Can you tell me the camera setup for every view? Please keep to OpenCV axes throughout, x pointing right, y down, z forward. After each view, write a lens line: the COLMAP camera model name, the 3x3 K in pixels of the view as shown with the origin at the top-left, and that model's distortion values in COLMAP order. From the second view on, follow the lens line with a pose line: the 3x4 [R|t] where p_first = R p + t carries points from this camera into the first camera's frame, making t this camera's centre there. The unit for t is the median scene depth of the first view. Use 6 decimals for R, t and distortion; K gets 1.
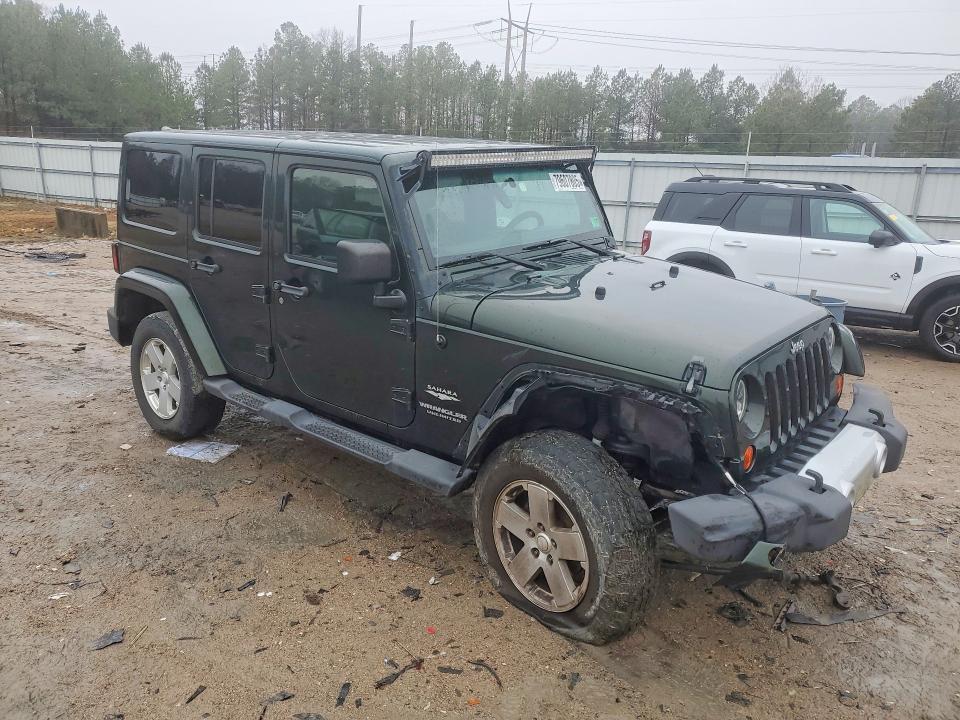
lens RADIAL K [[735.0, 0, 480.0], [0, 735.0, 360.0], [0, 0, 1]] dist [0.037819, -0.003151]
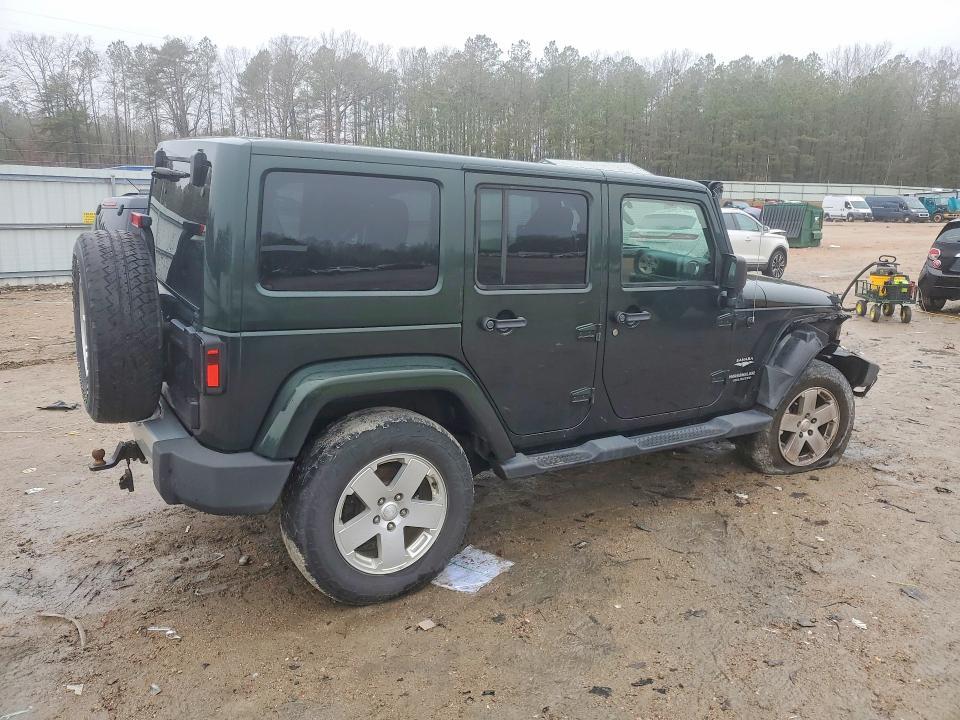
lens RADIAL K [[735.0, 0, 480.0], [0, 735.0, 360.0], [0, 0, 1]] dist [0.037819, -0.003151]
pose [[0.283576, -0.223374, 0.932571, -1.453527], [0.227976, 0.960314, 0.160696, -0.286118], [-0.931457, 0.167034, 0.323246, 1.007995]]
